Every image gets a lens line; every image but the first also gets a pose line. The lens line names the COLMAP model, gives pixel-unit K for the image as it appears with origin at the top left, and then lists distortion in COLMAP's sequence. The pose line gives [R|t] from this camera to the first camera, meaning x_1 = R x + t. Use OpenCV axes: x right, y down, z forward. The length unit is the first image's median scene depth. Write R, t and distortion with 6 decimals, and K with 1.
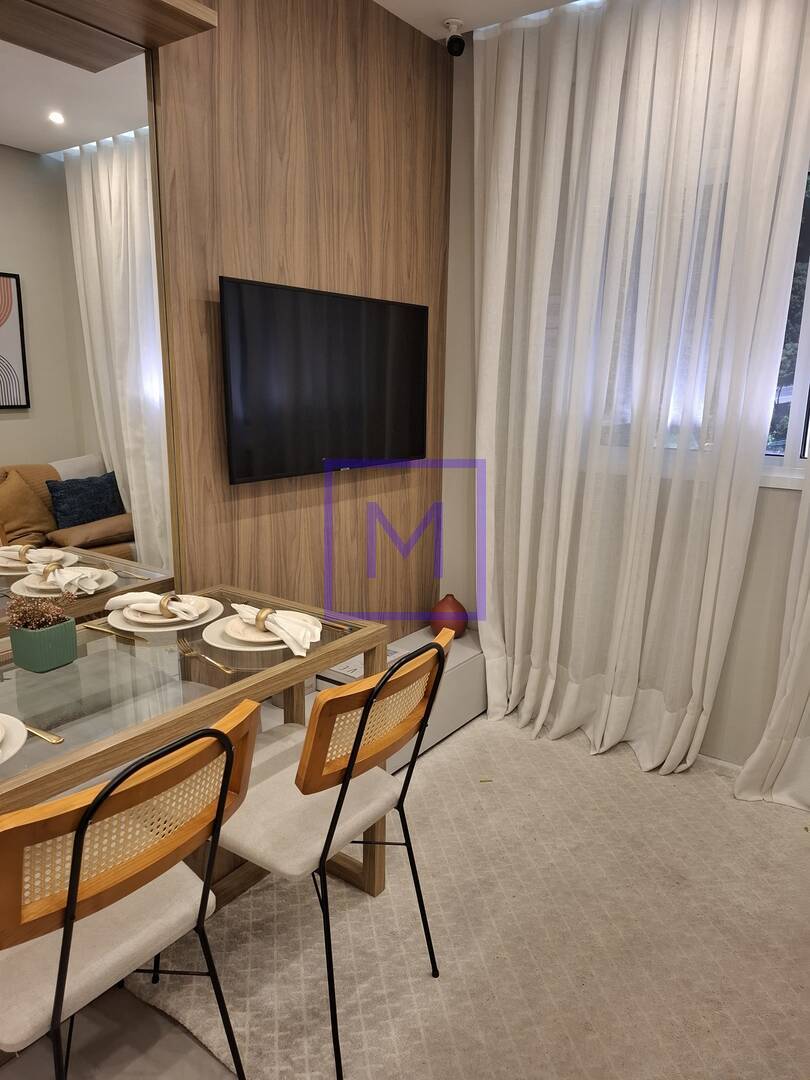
lens RADIAL K [[749.8, 0, 399.2], [0, 749.8, 537.2], [0, 0, 1]] dist [0.066279, -0.073285]
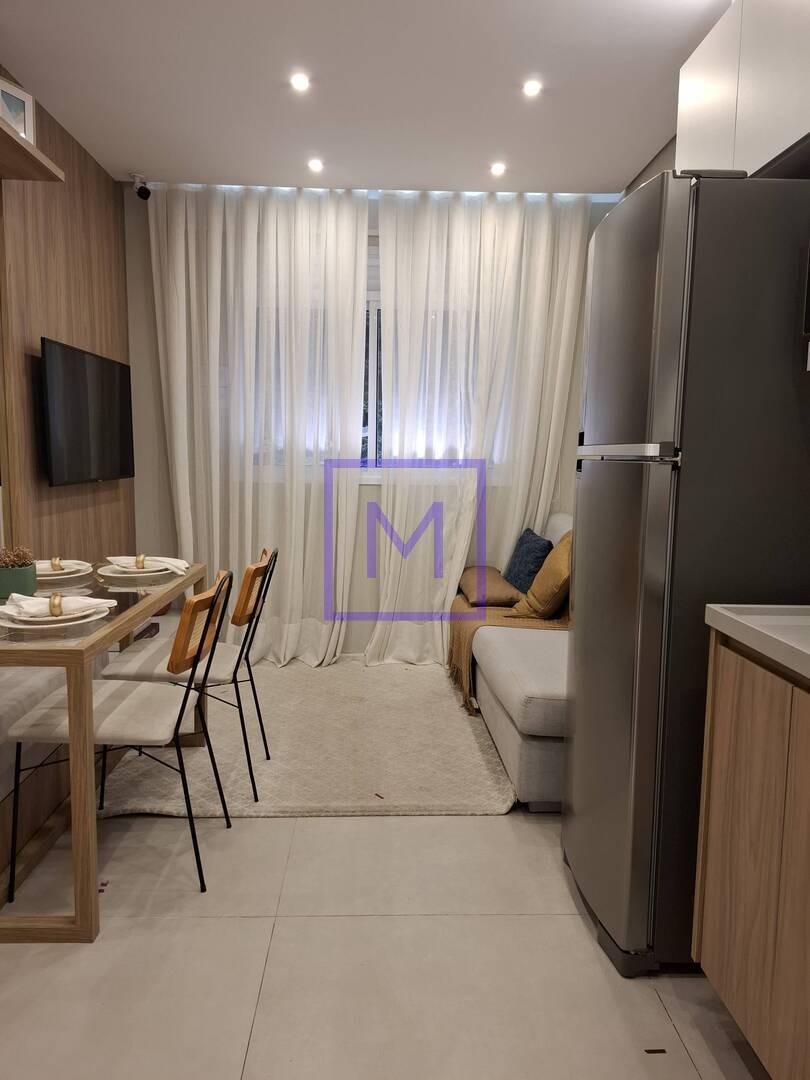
lens RADIAL K [[749.8, 0, 406.8], [0, 749.8, 542.7], [0, 0, 1]] dist [0.066279, -0.073285]
pose [[0.776779, -0.072476, 0.625589, -0.523380], [0.121835, 0.991884, -0.036367, 0.140063], [-0.617876, 0.104468, 0.779304, -0.397672]]
